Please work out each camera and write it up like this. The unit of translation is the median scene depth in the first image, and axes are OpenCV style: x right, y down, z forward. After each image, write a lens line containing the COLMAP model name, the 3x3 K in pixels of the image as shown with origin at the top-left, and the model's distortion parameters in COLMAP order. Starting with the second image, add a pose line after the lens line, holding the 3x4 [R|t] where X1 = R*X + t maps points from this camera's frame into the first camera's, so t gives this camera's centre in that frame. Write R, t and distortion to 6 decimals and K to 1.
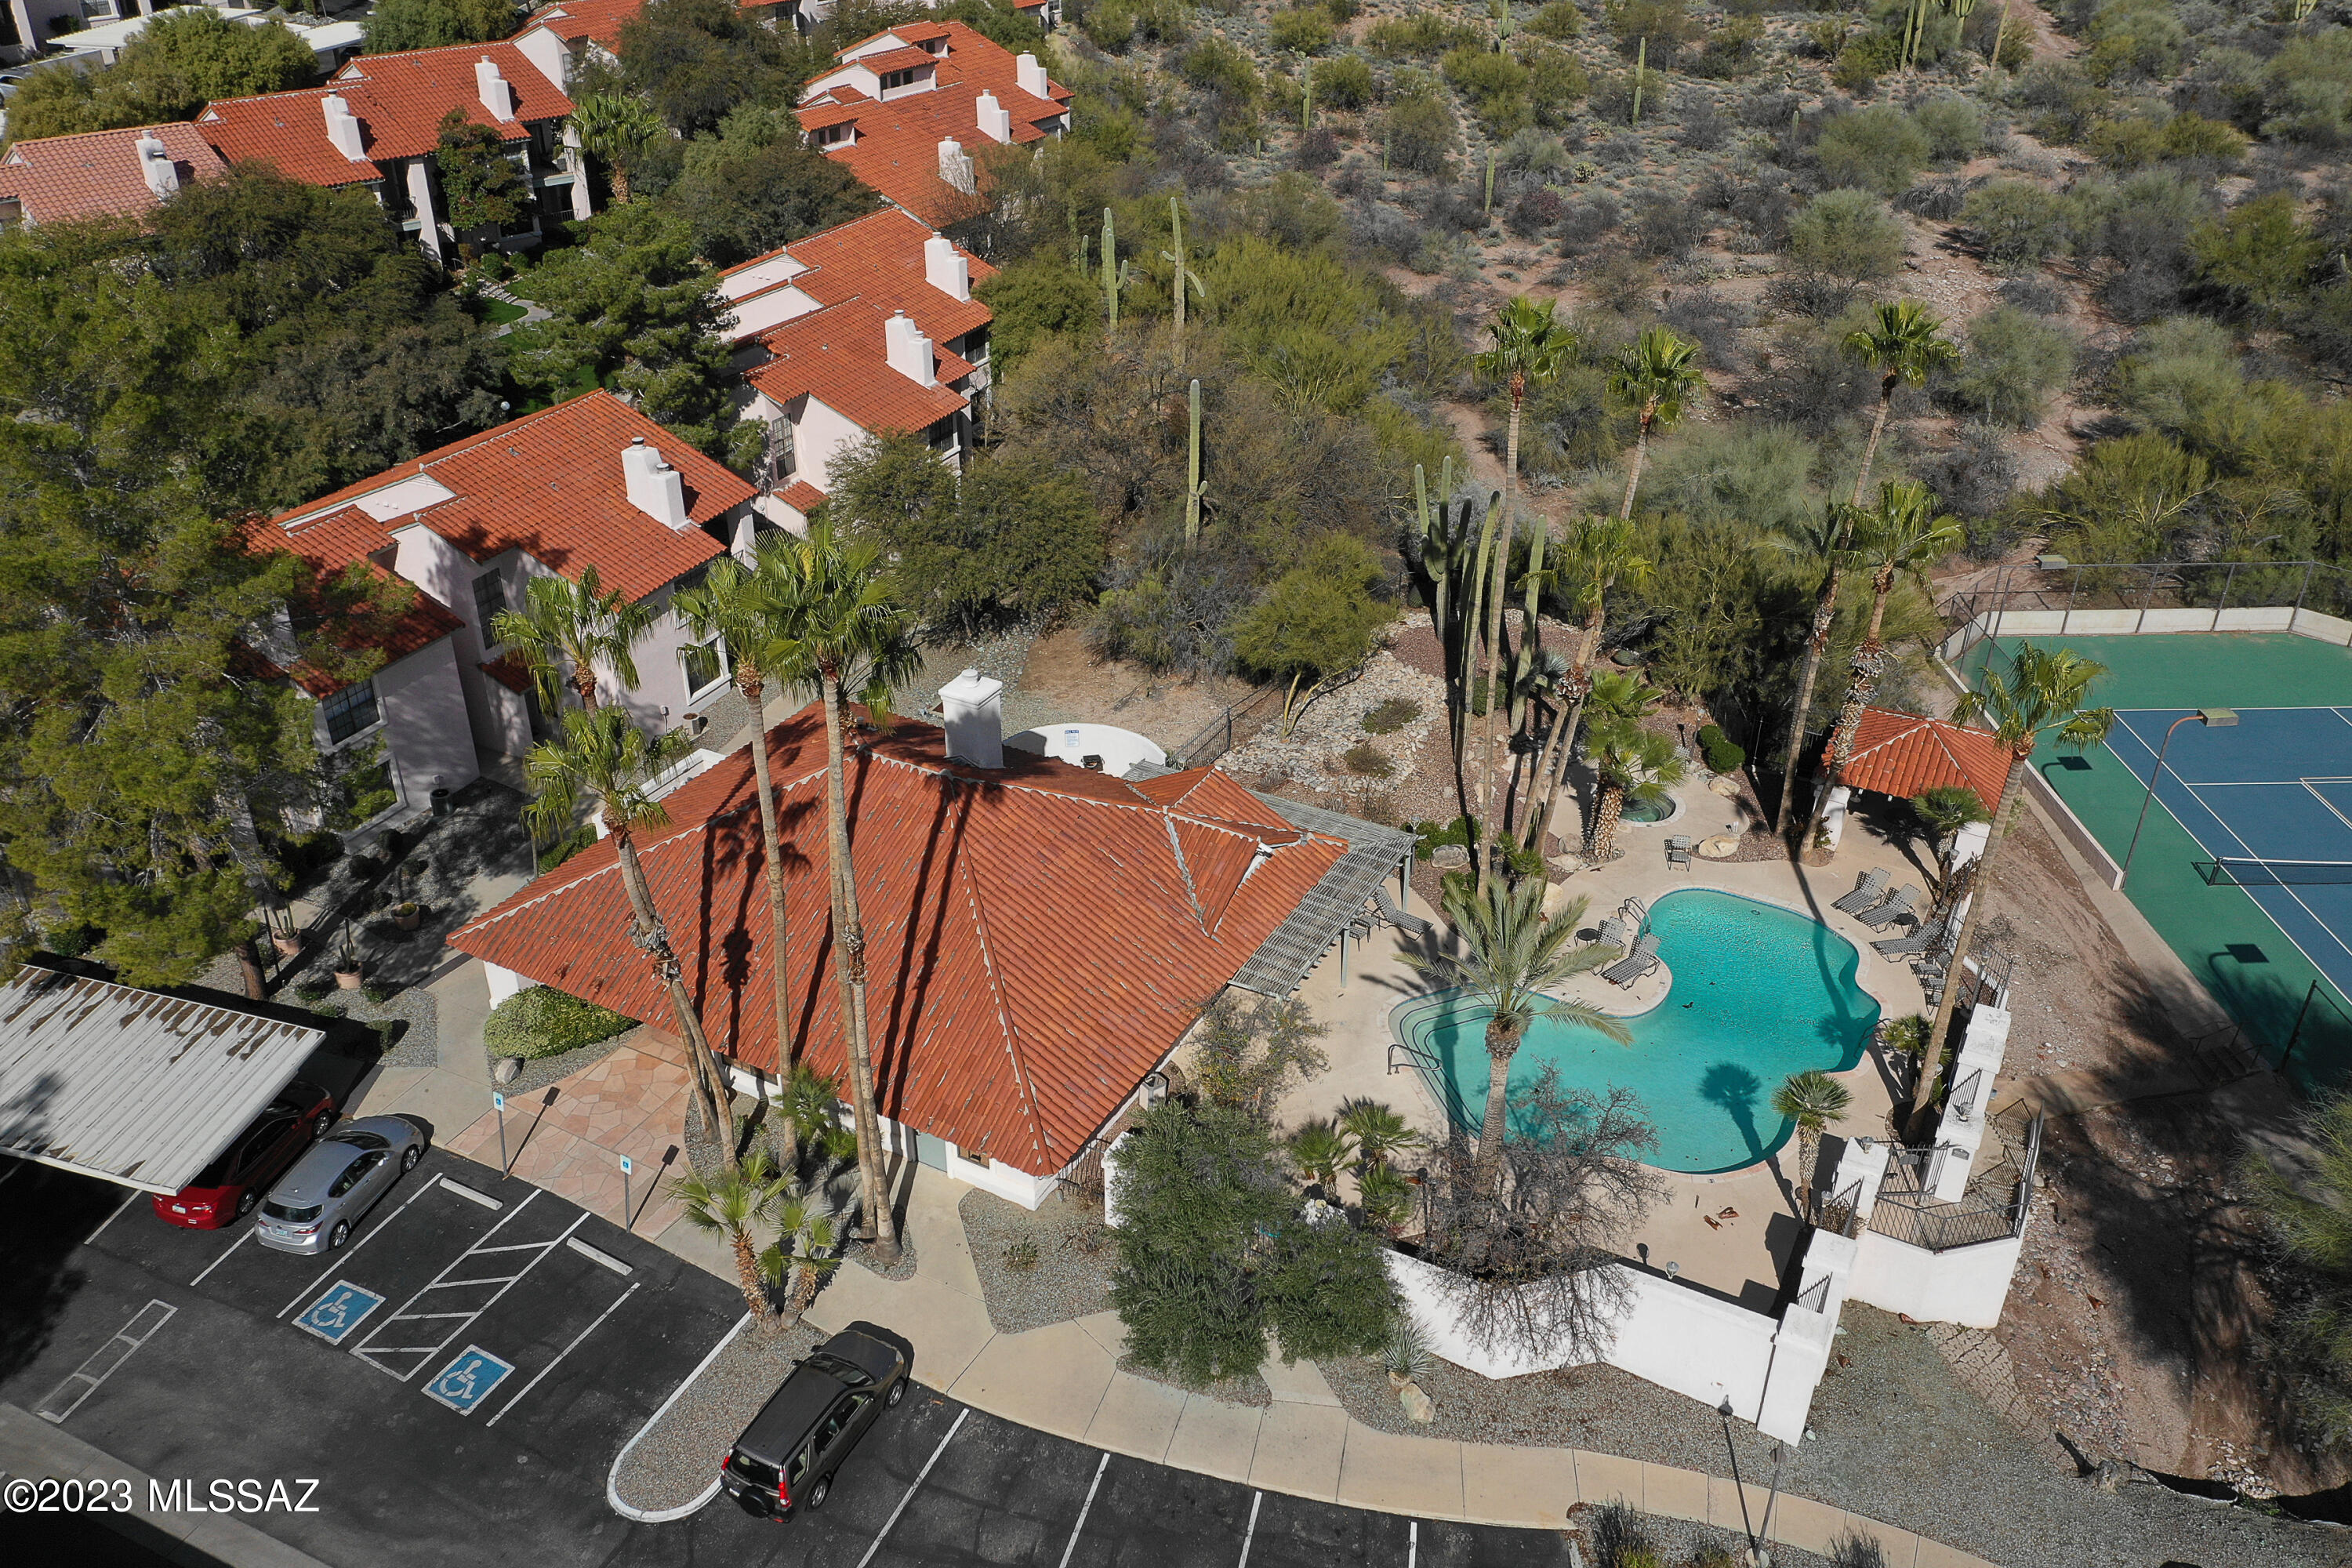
lens RADIAL K [[1858.3, 0, 1171.6], [0, 1858.3, 789.9], [0, 0, 1]] dist [-0.006061, 0.003899]
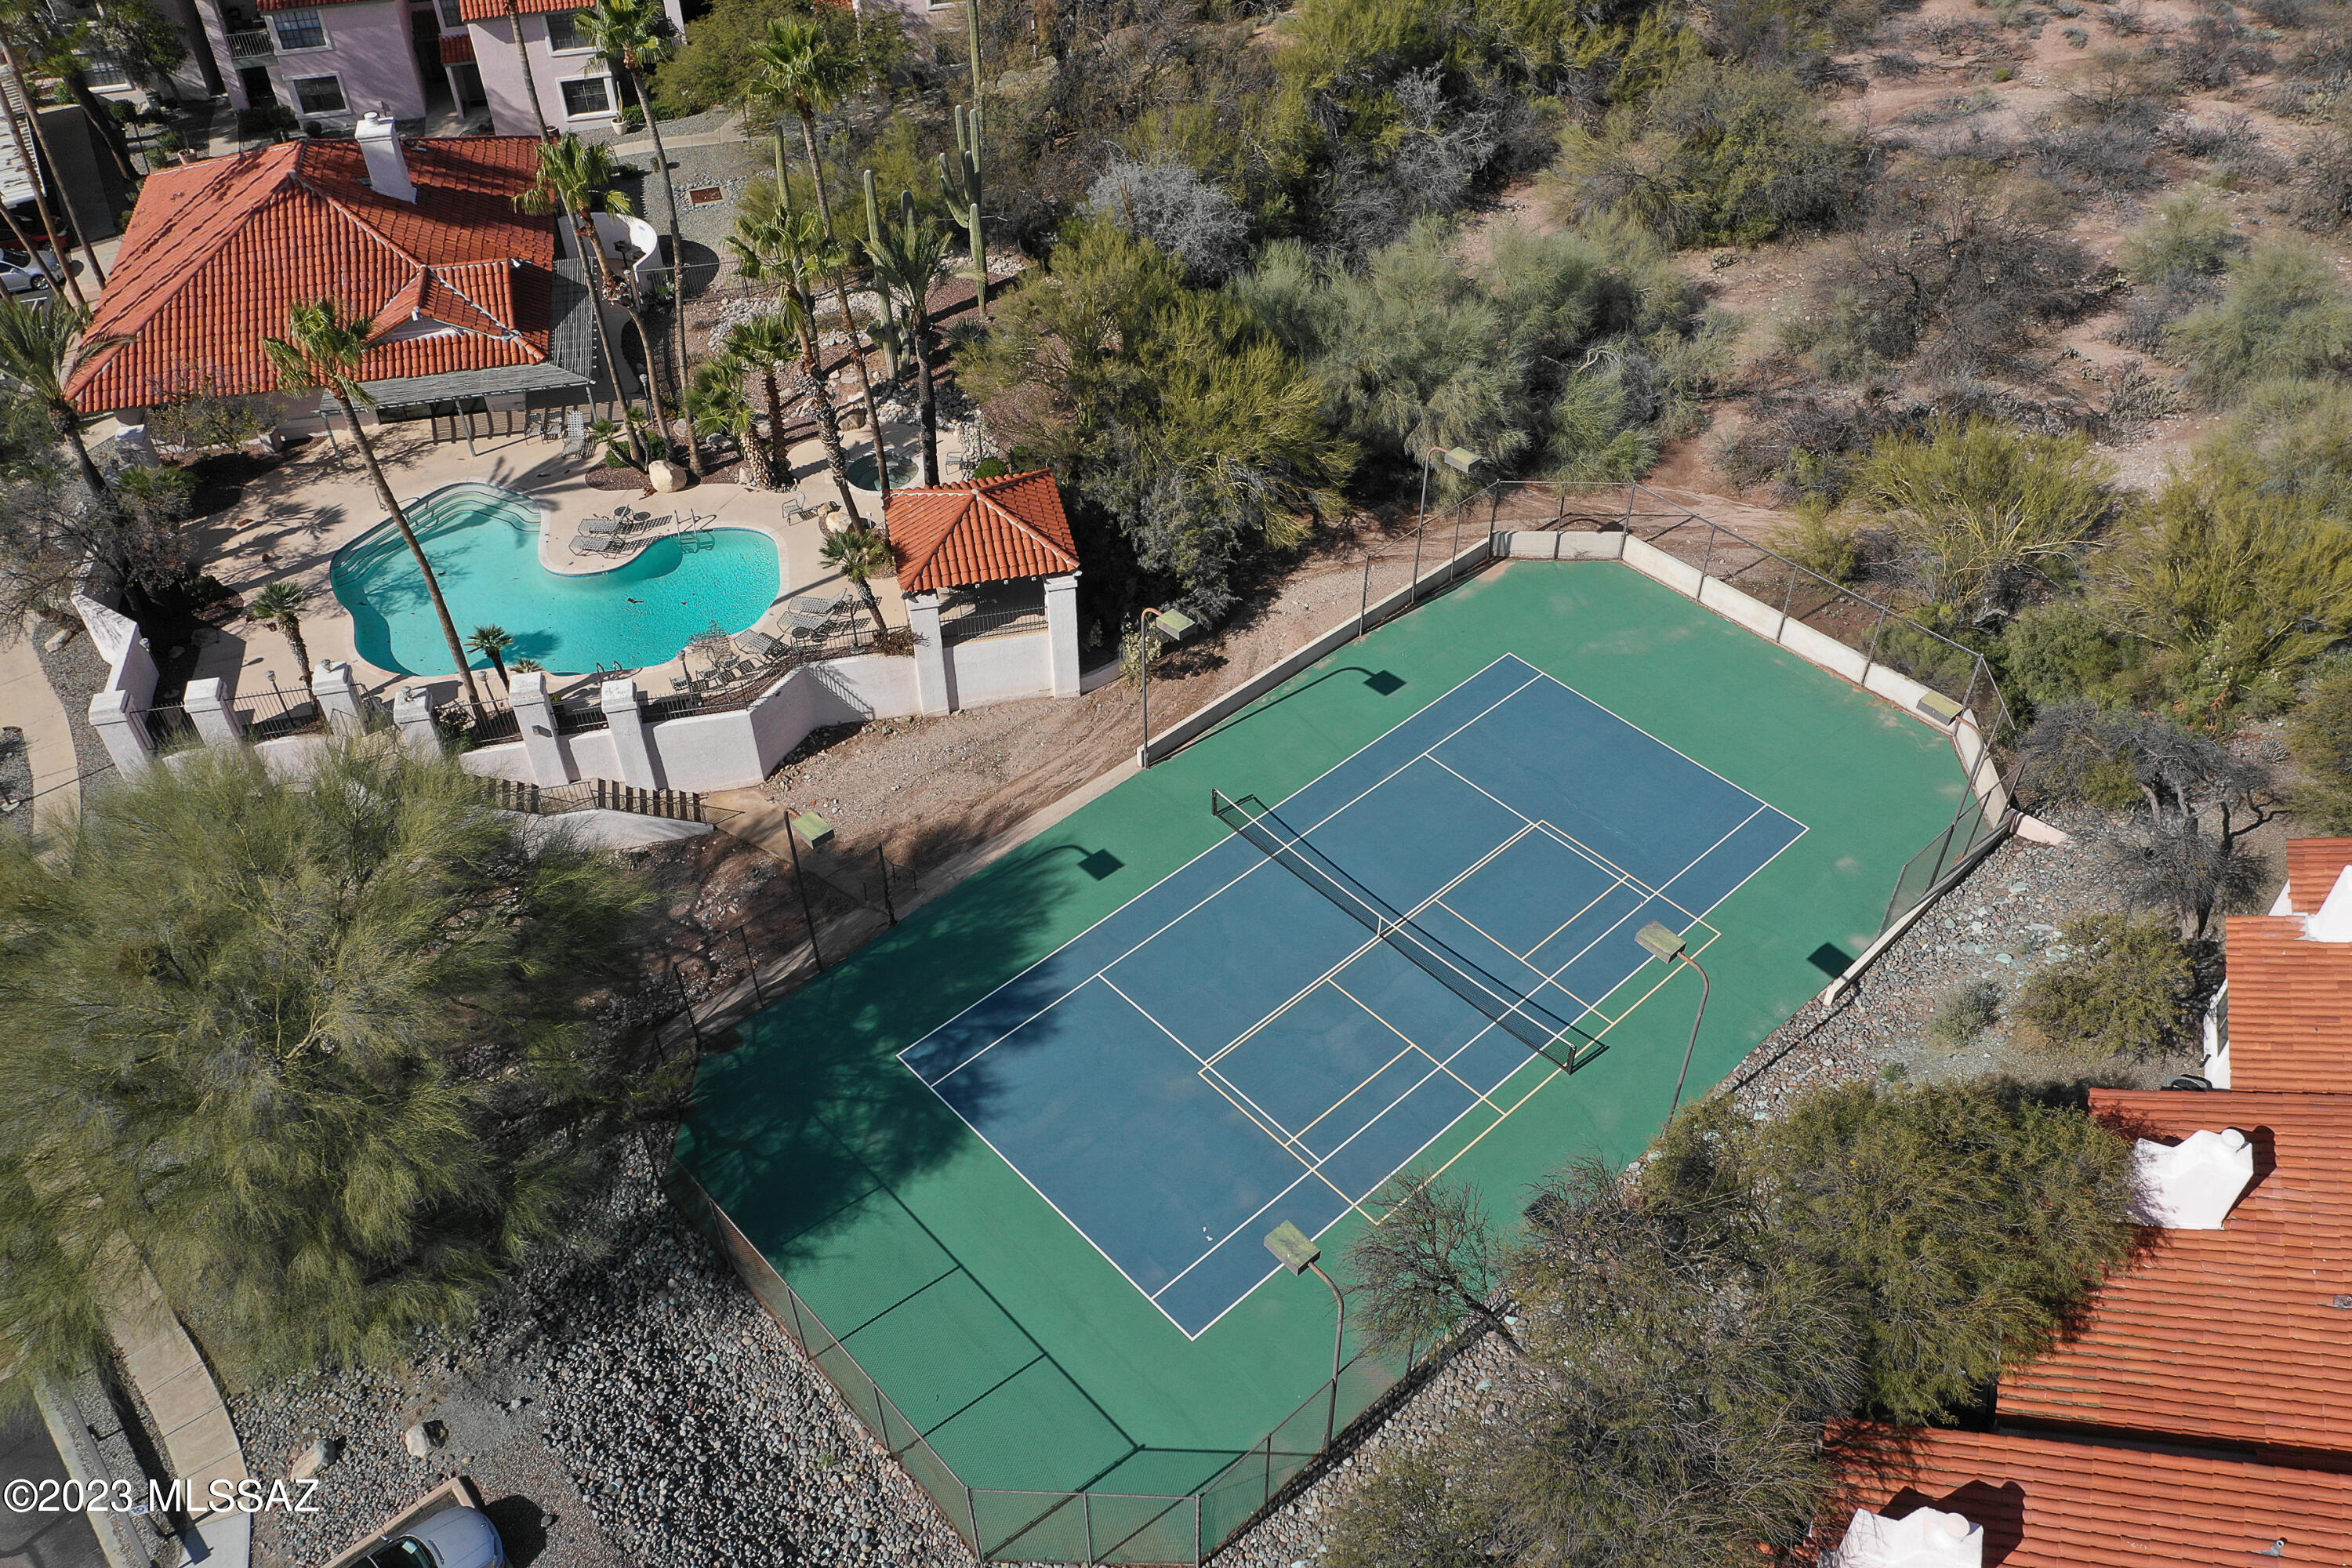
lens RADIAL K [[1882.8, 0, 1176.0], [0, 1882.8, 784.0], [0, 0, 1]] dist [-0.012822, 0.014394]
pose [[0.658121, 0.502428, -0.560752, 0.831901], [-0.370747, 0.864480, 0.339442, -0.209269], [0.655304, -0.015497, 0.755207, 0.236441]]
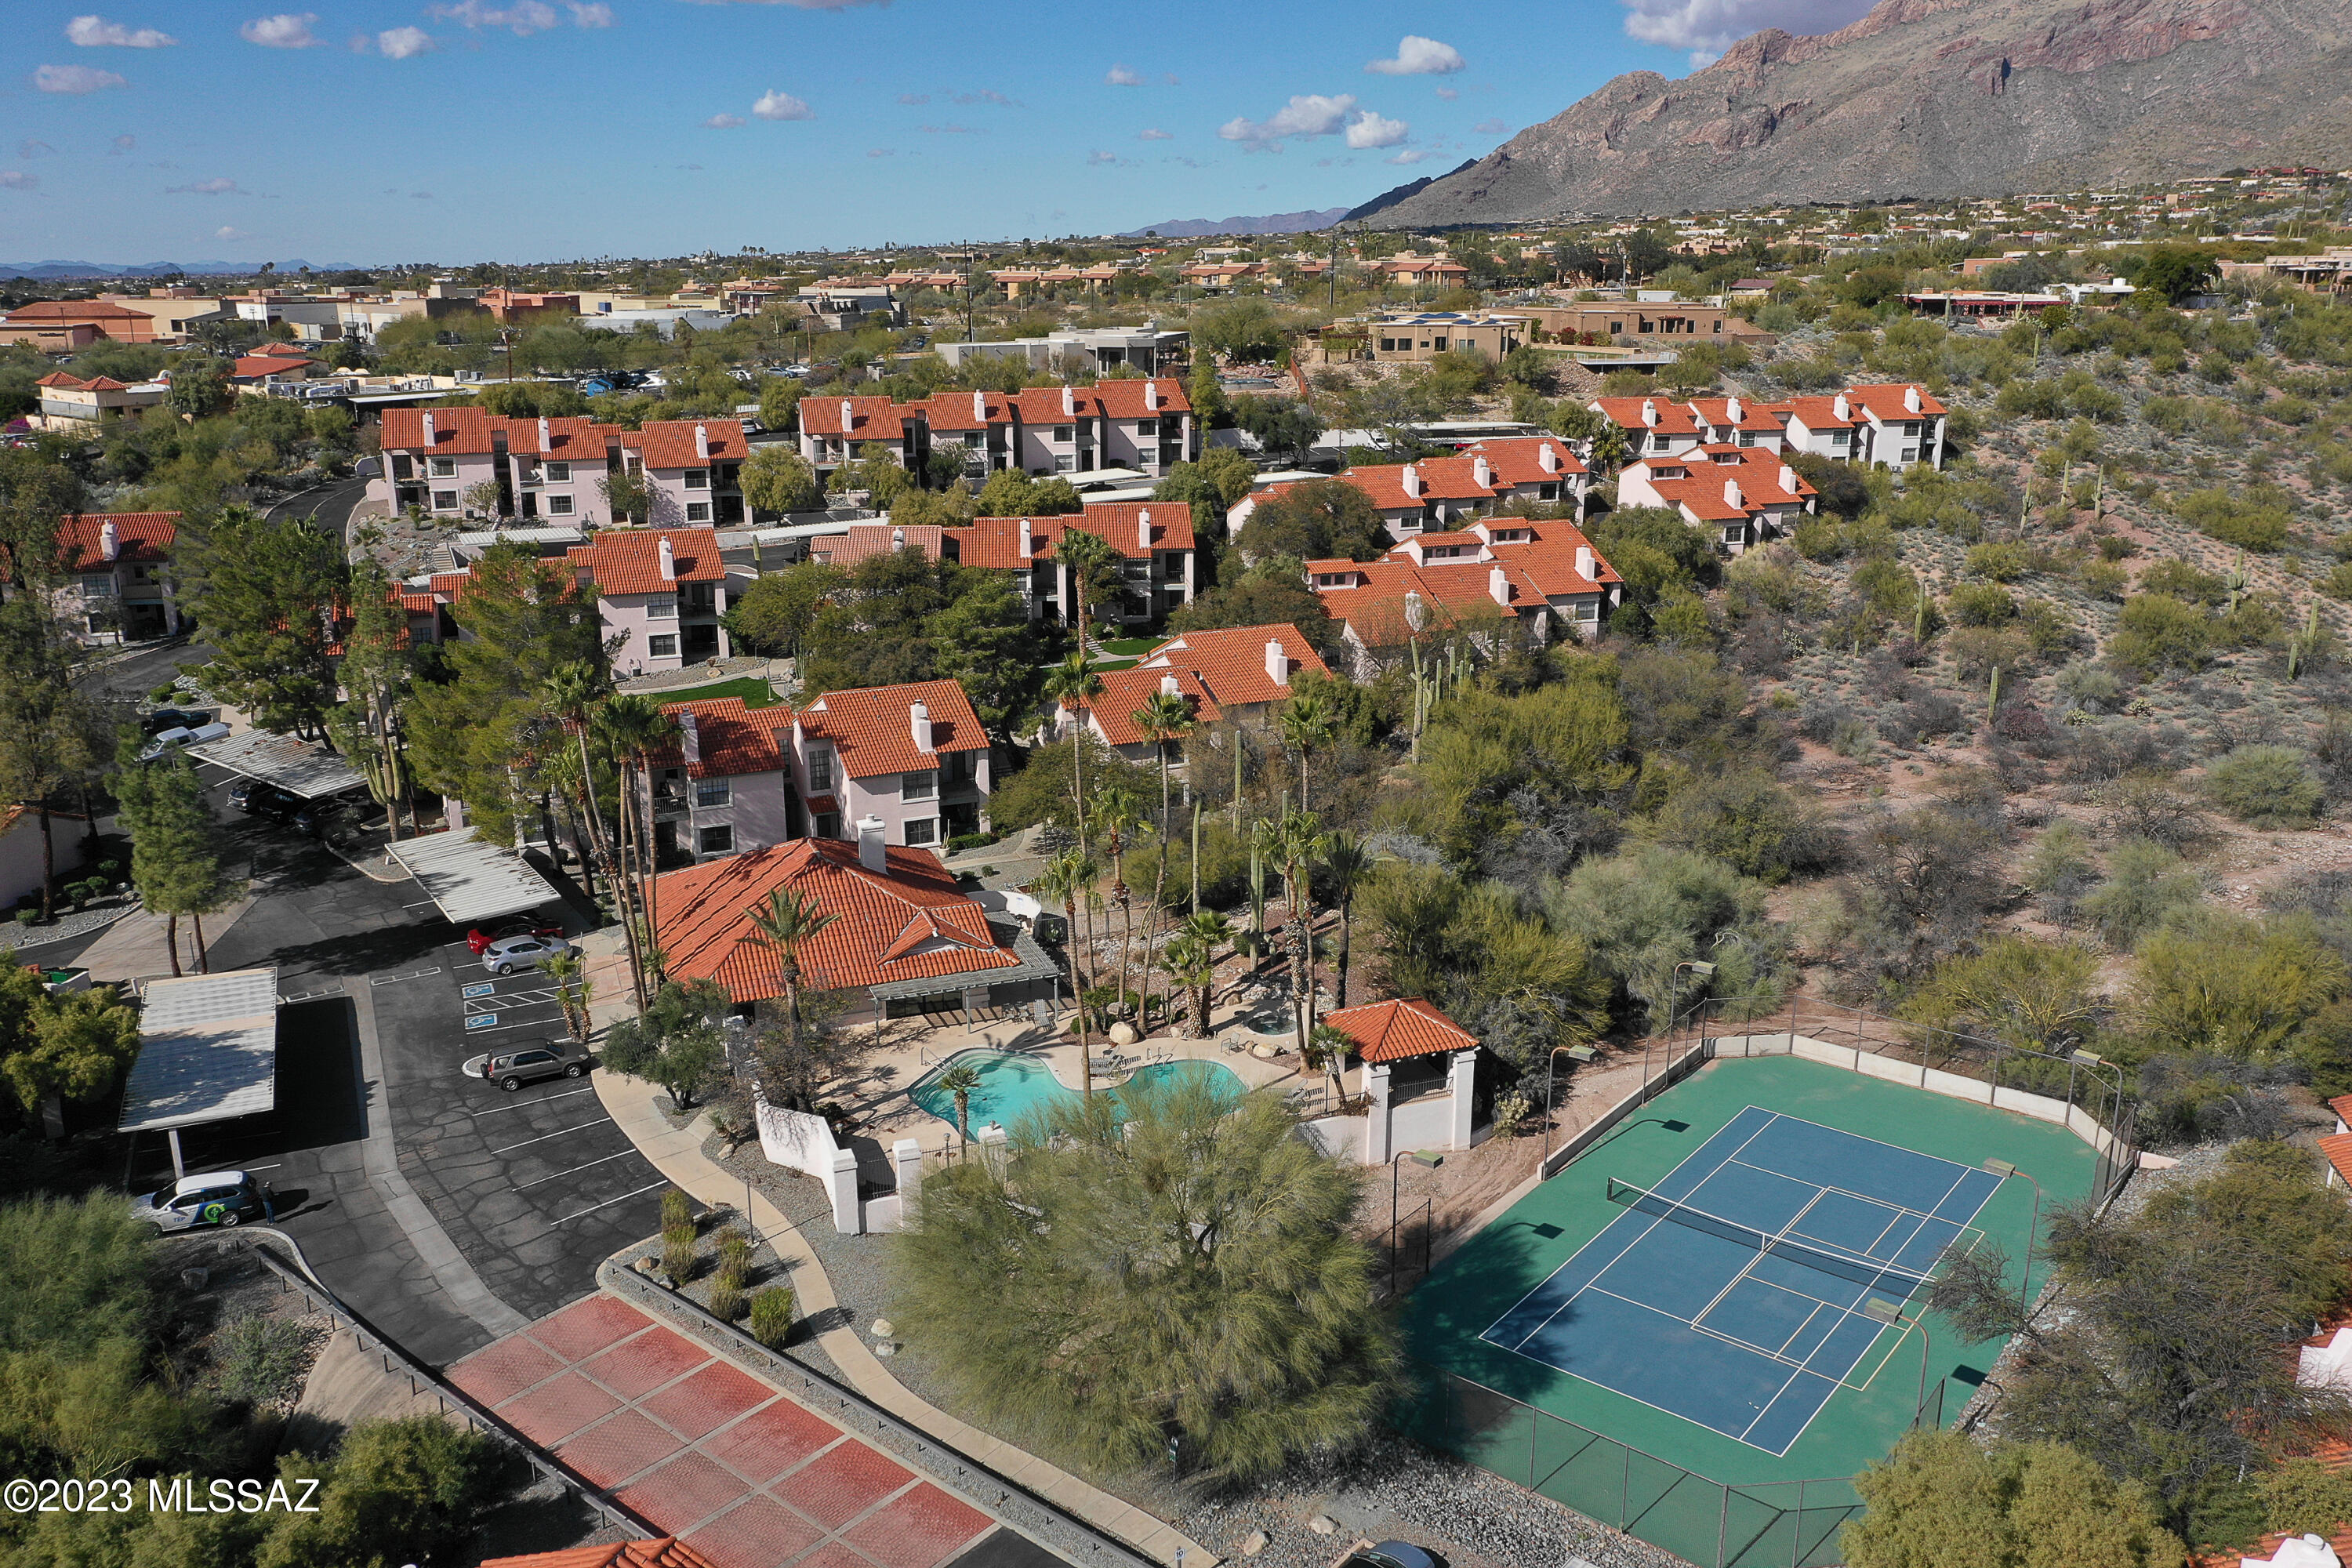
lens RADIAL K [[1858.3, 0, 1171.6], [0, 1858.3, 789.9], [0, 0, 1]] dist [-0.006061, 0.003899]
pose [[0.758751, 0.175564, -0.627275, 0.855150], [-0.322522, 0.937920, -0.127614, 0.036937], [0.565929, 0.299137, 0.768272, -0.182278]]
